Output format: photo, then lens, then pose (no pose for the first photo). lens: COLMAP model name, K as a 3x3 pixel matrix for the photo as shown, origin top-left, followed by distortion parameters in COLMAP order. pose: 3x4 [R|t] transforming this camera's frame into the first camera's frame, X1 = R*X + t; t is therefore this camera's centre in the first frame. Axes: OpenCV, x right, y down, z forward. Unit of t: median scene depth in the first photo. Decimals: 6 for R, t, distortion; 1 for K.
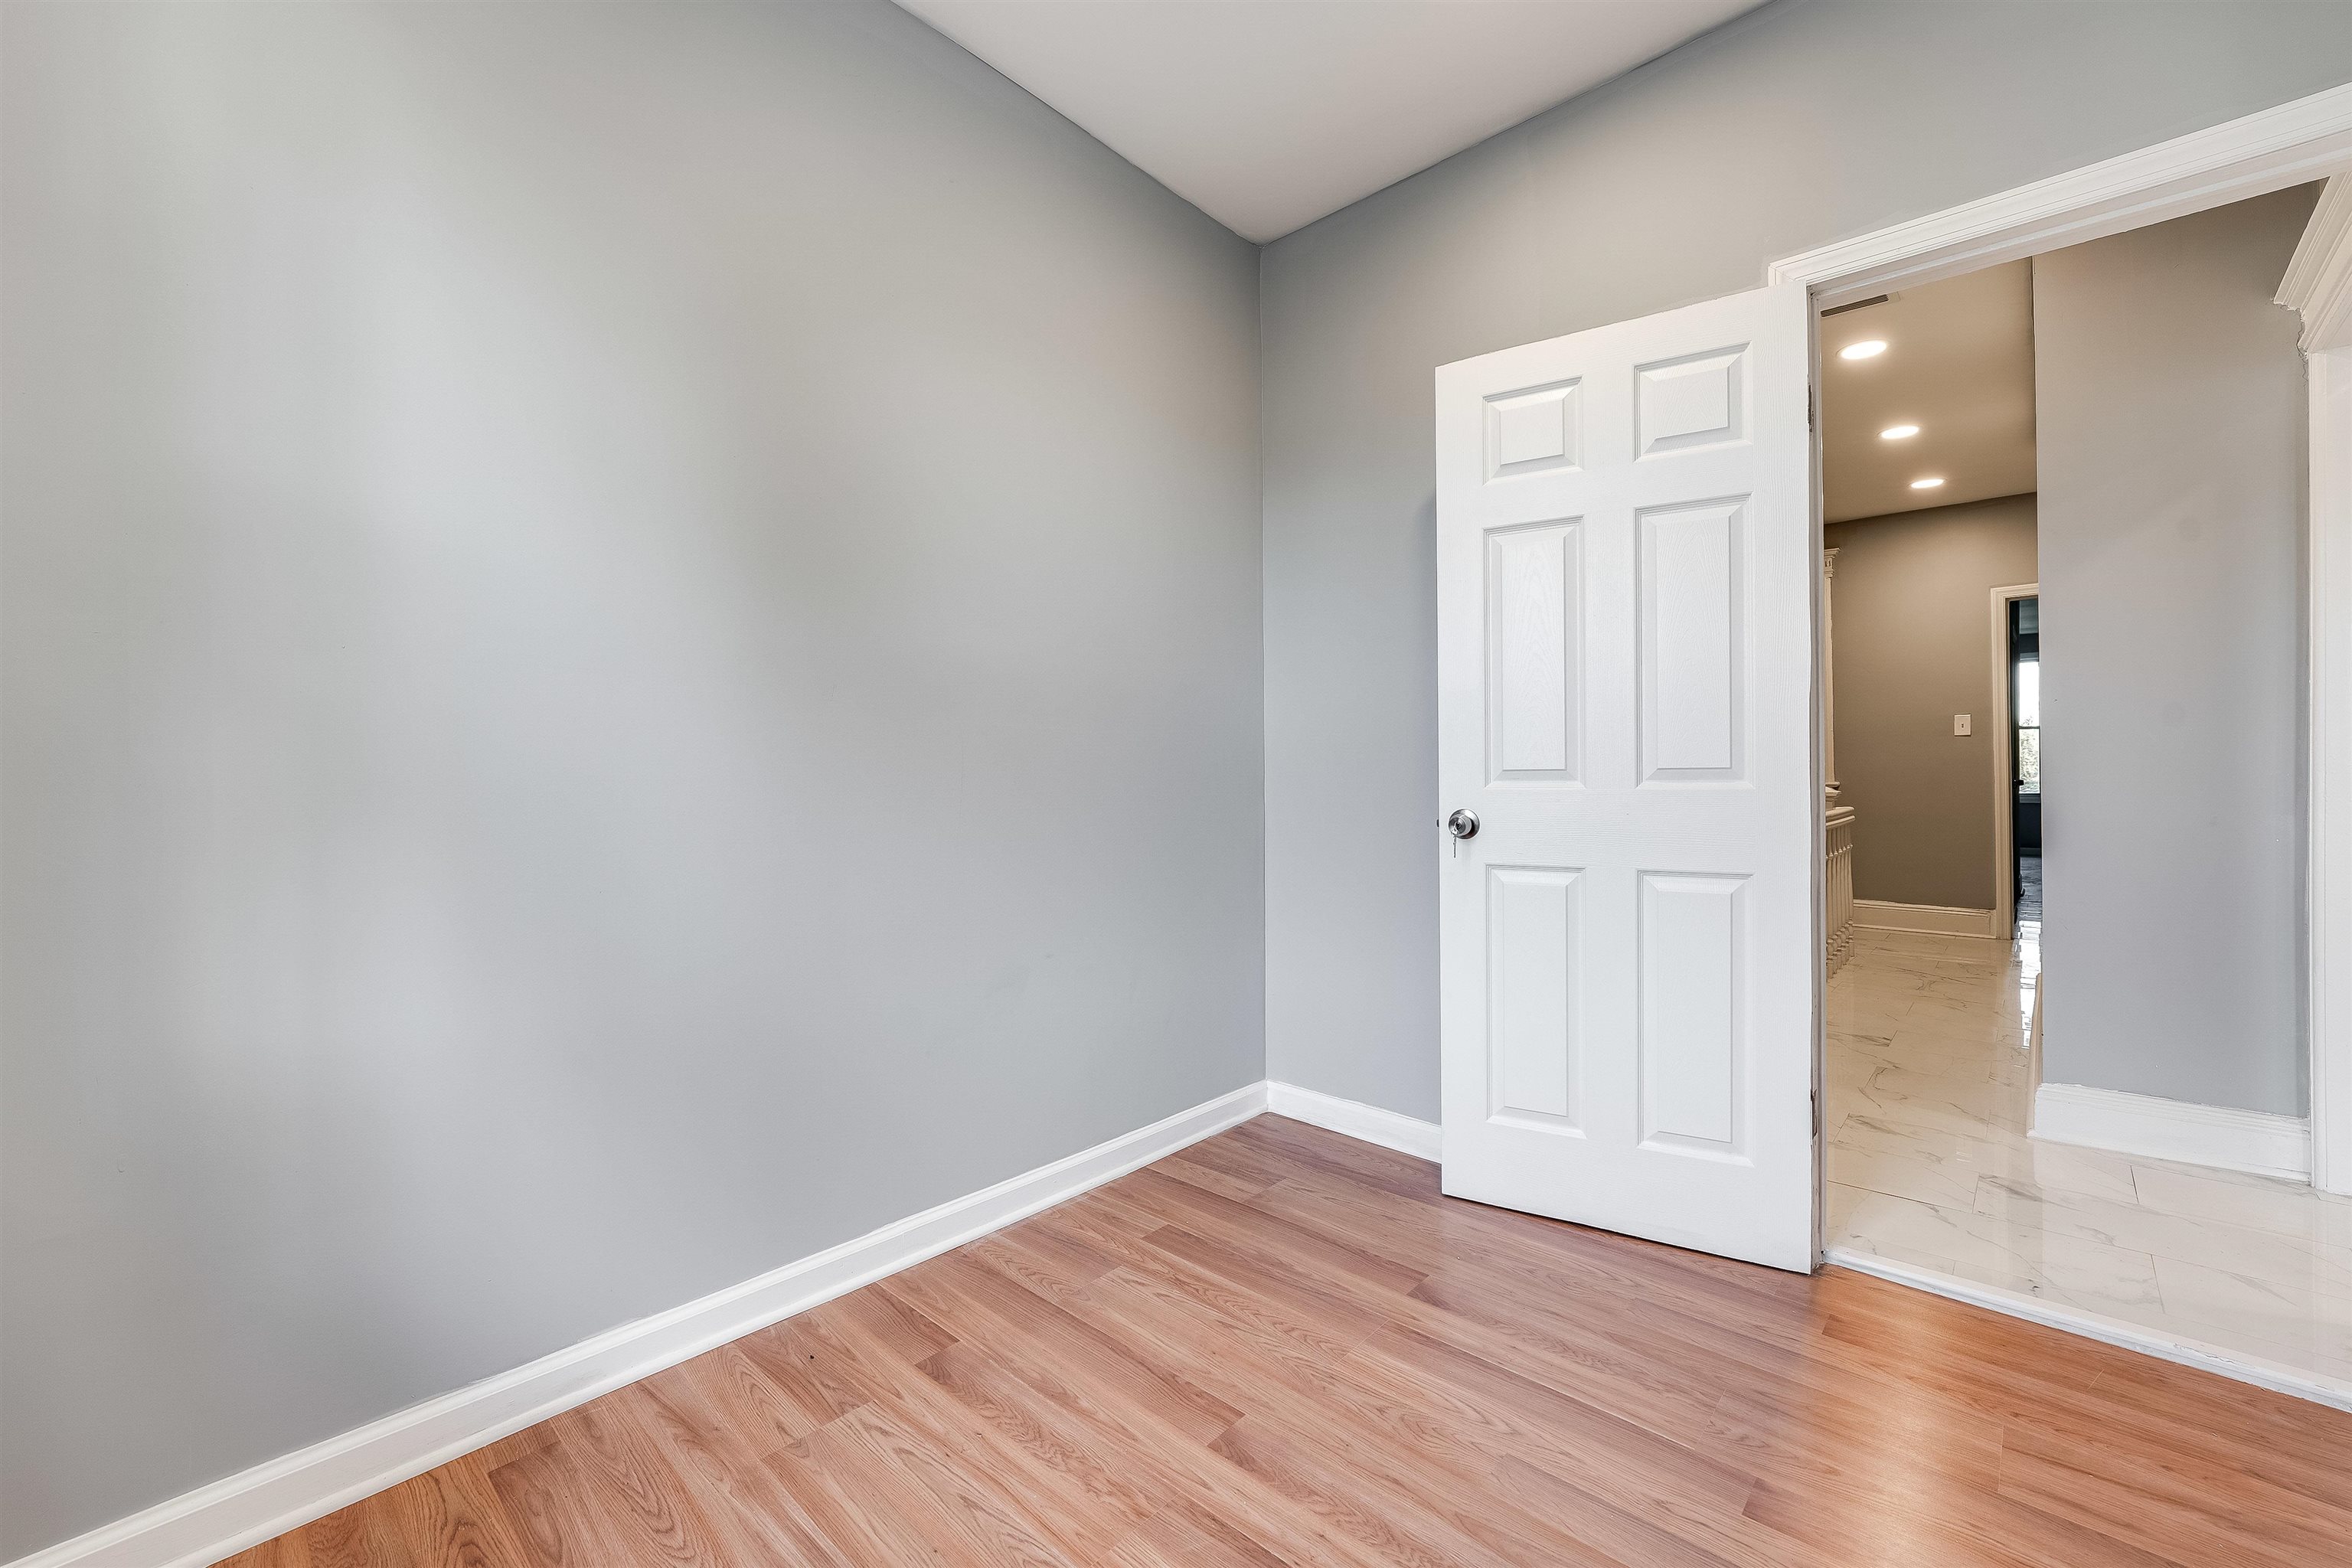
lens RADIAL K [[945.0, 0, 1165.9], [0, 945.0, 789.3], [0, 0, 1]] dist [-0.002251, -0.000337]
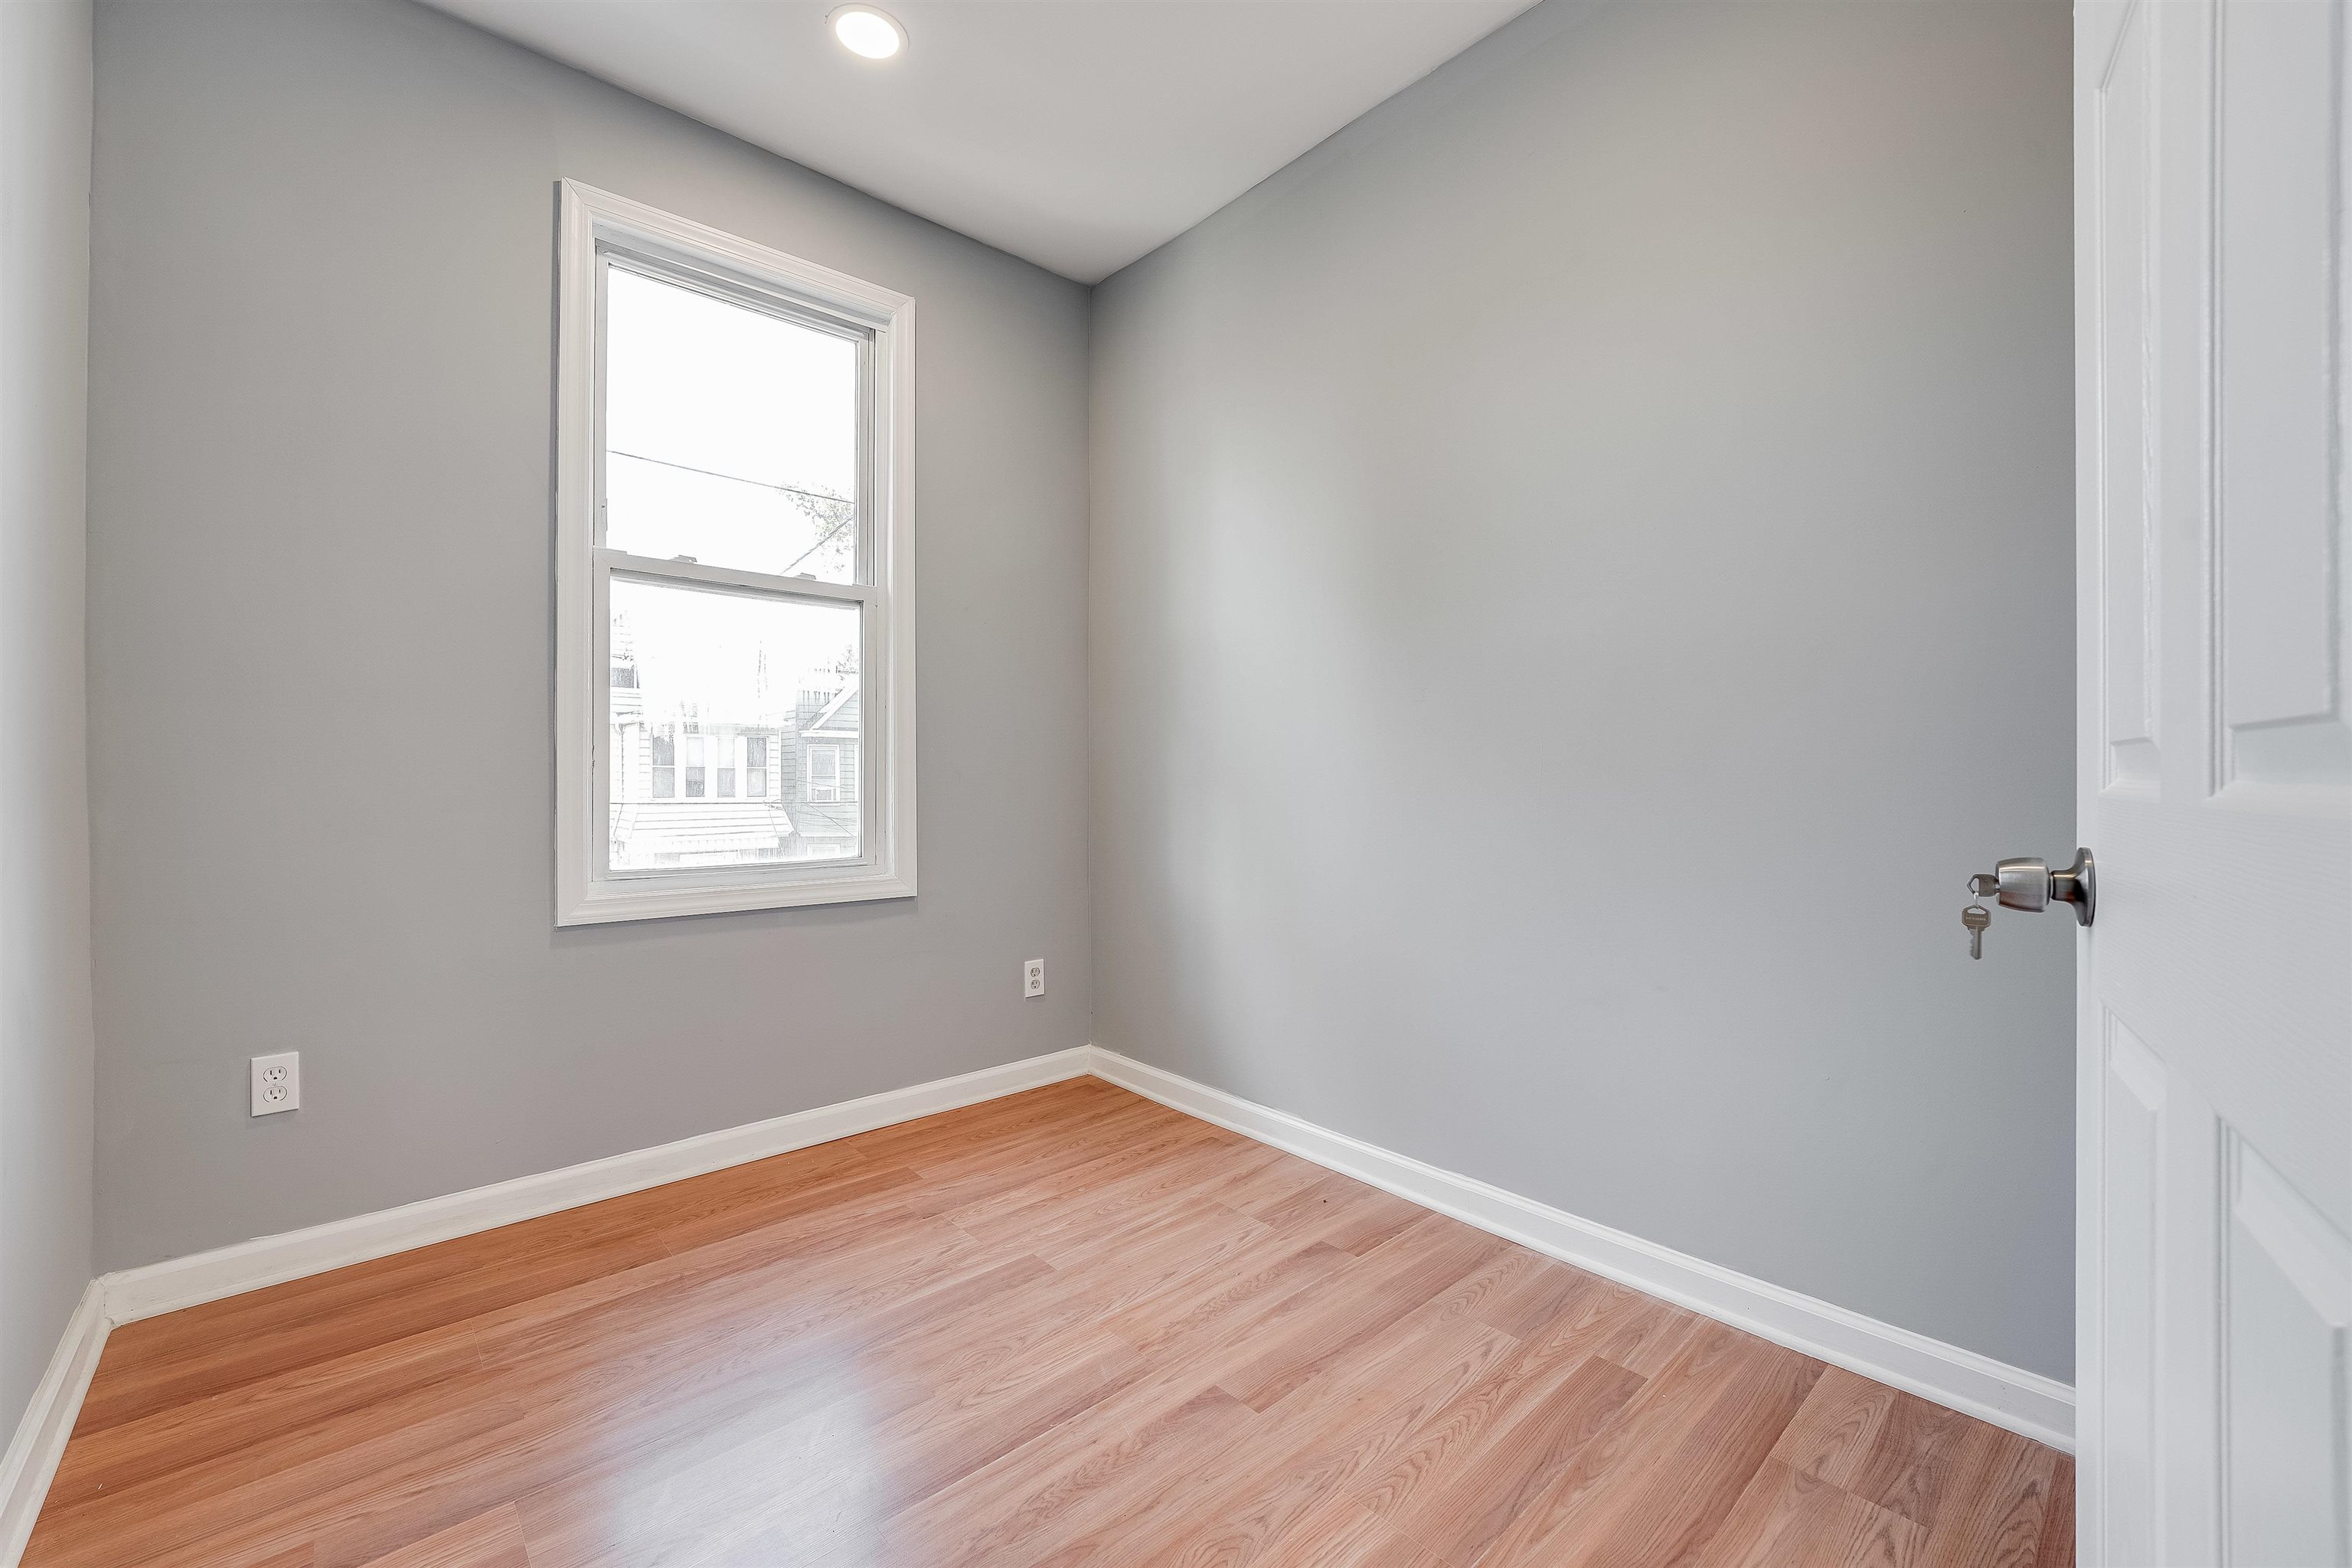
lens RADIAL K [[945.0, 0, 1165.9], [0, 945.0, 789.3], [0, 0, 1]] dist [-0.002251, -0.000337]
pose [[-0.080376, 0.020669, -0.996550, 0.999591], [-0.012459, 0.999686, 0.021739, 0.004200], [0.996687, 0.014163, -0.080094, 0.934994]]
